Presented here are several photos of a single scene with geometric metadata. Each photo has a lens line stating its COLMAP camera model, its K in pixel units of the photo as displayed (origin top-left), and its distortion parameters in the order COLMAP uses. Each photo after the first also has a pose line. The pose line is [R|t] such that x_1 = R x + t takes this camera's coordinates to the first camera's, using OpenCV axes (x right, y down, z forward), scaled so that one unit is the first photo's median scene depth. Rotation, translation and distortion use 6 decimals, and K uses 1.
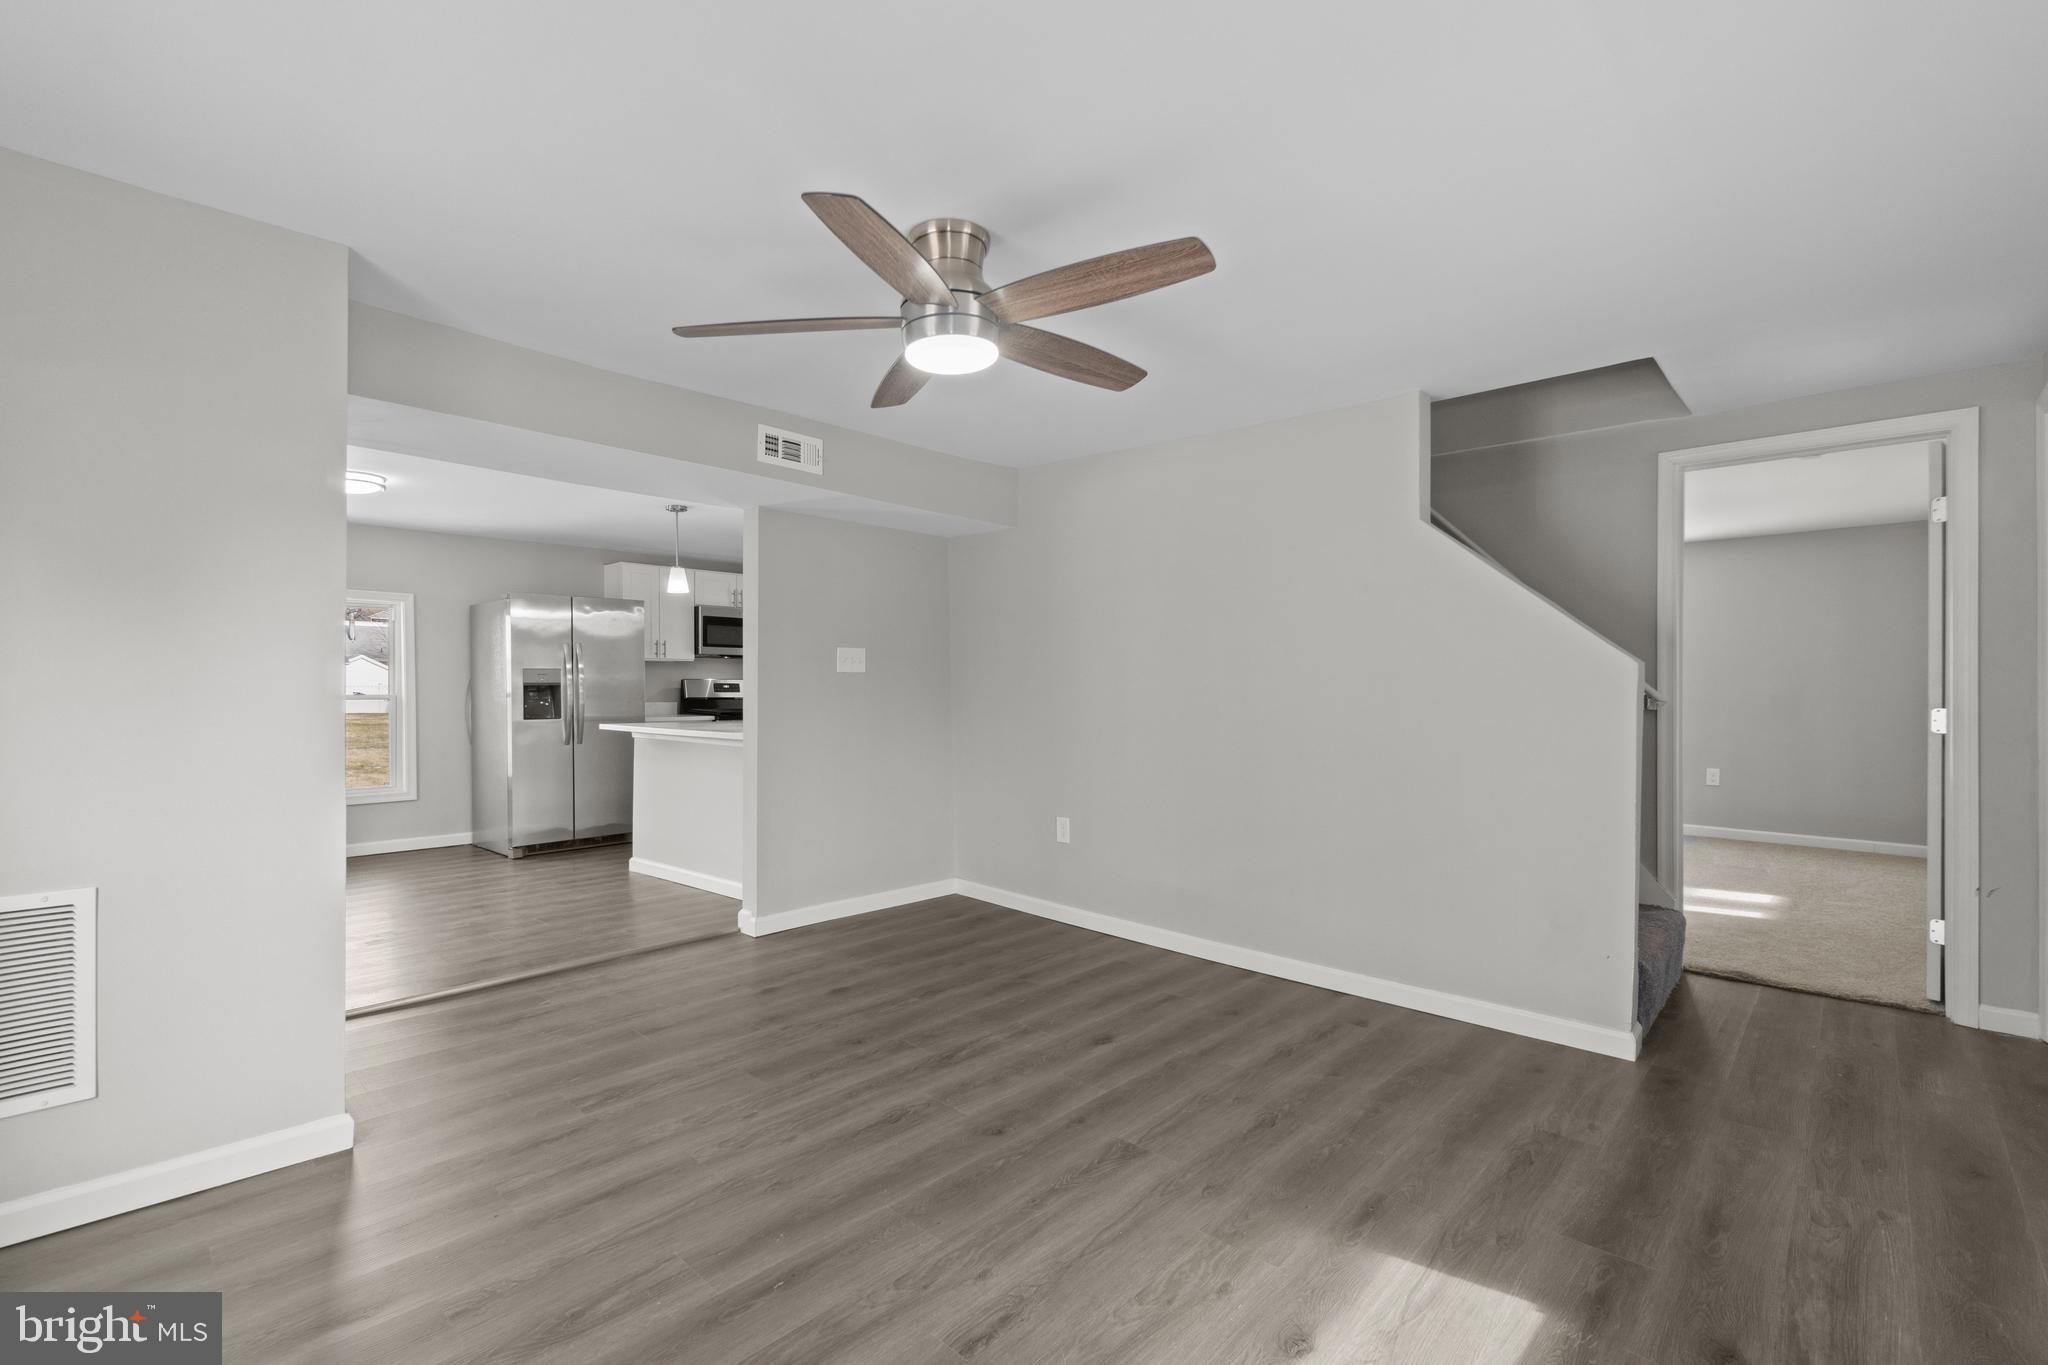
lens RADIAL K [[913.9, 0, 979.9], [0, 913.9, 689.4], [0, 0, 1]] dist [0.002862, 0.000261]
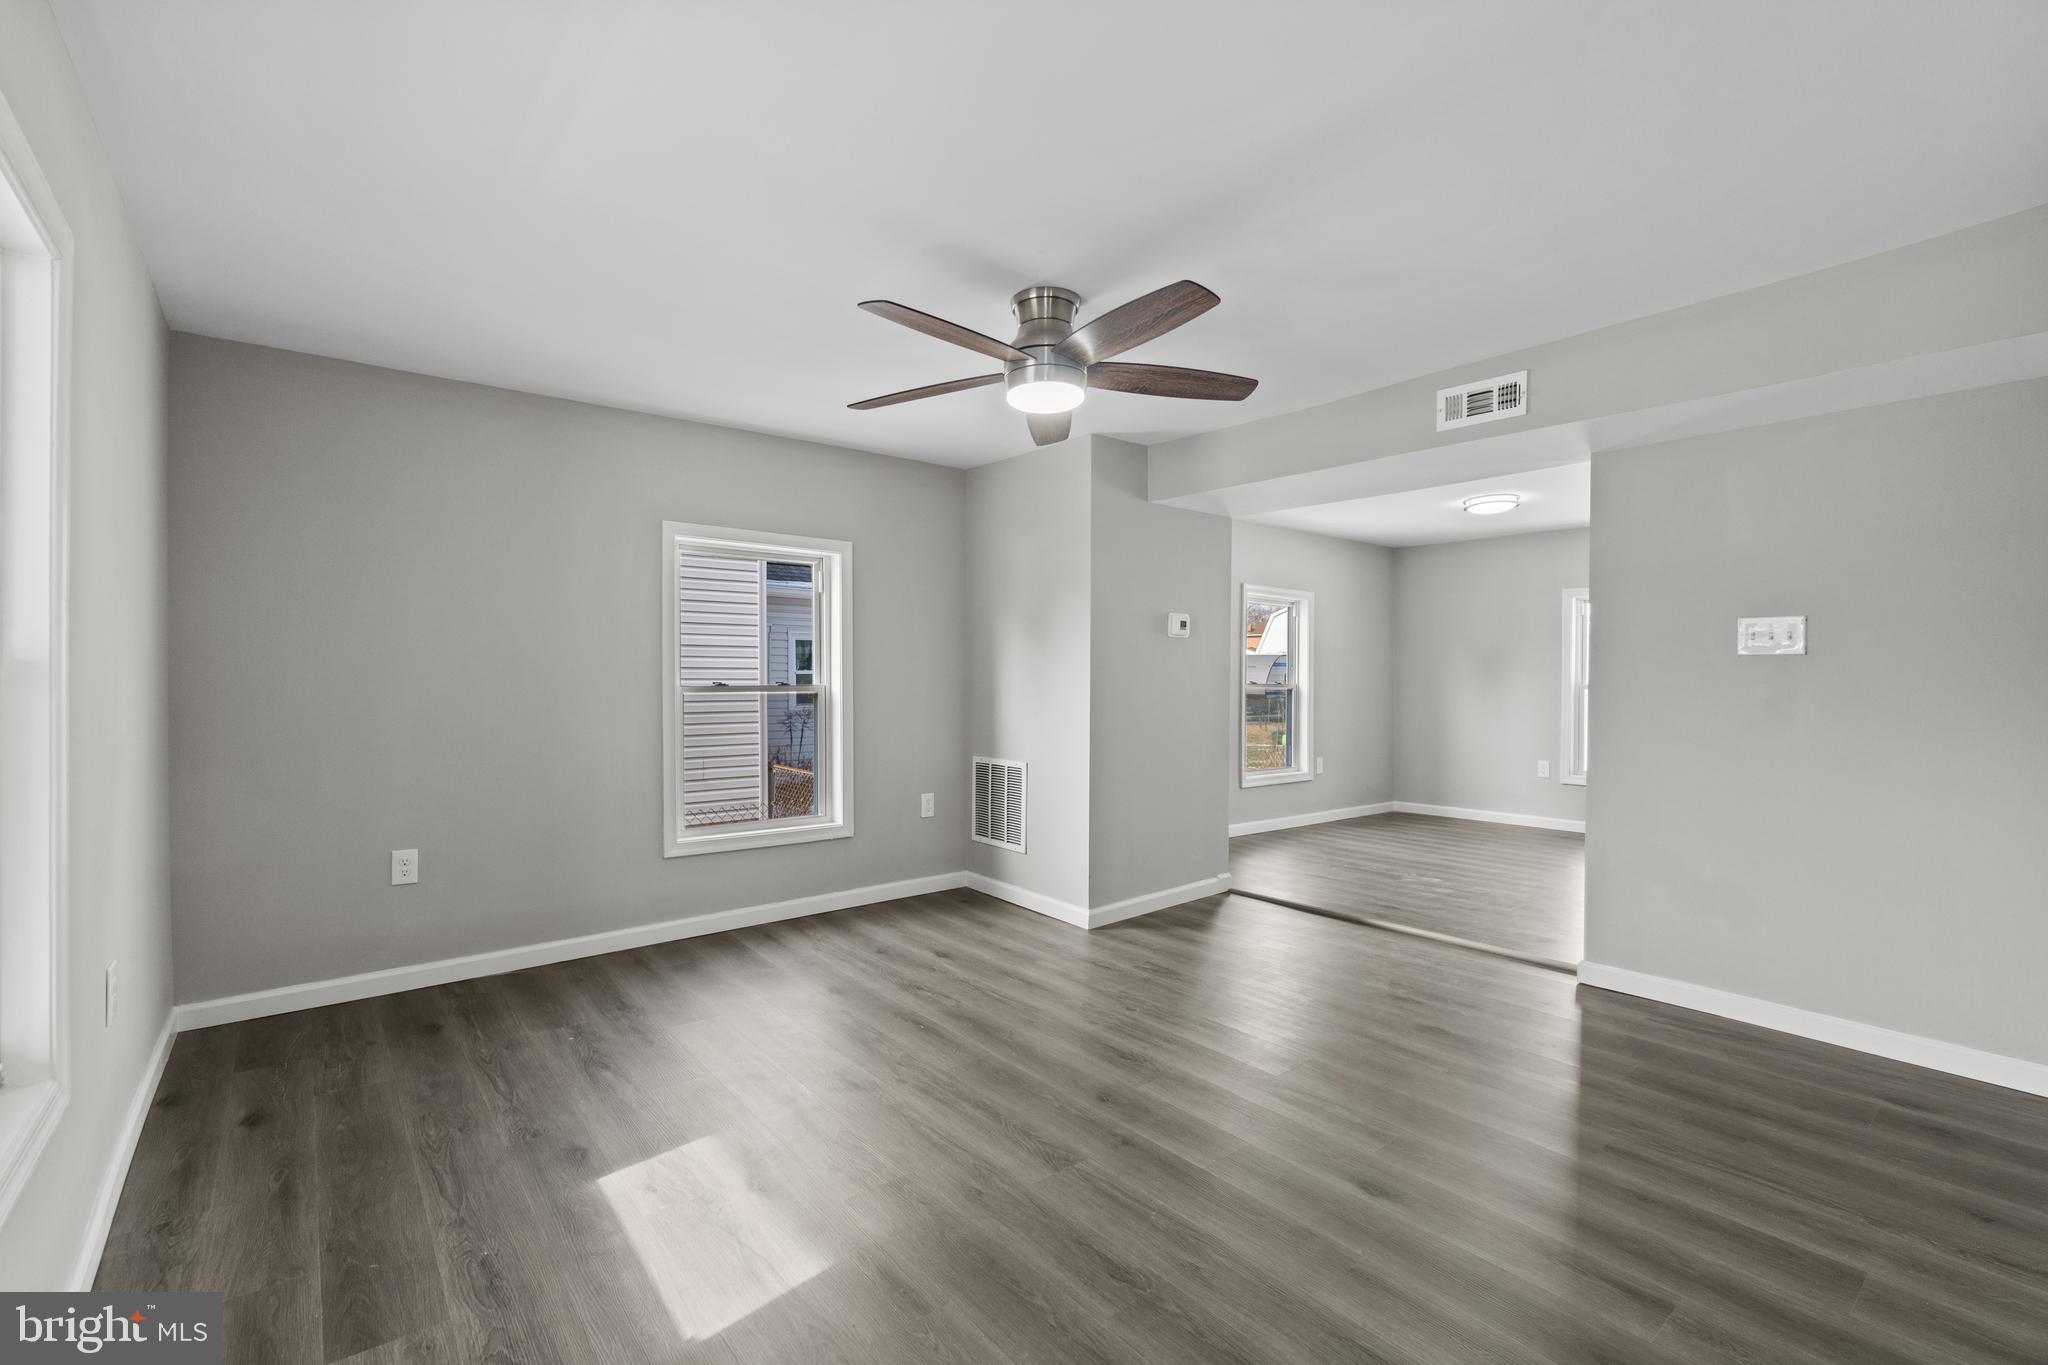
lens RADIAL K [[913.9, 0, 1027.2], [0, 913.9, 676.7], [0, 0, 1]] dist [0.002862, 0.000261]
pose [[-0.123085, -0.004460, -0.992386, 0.841169], [-0.005964, 0.999975, -0.003754, 0.004156], [0.992378, 0.005457, -0.123109, 0.816655]]
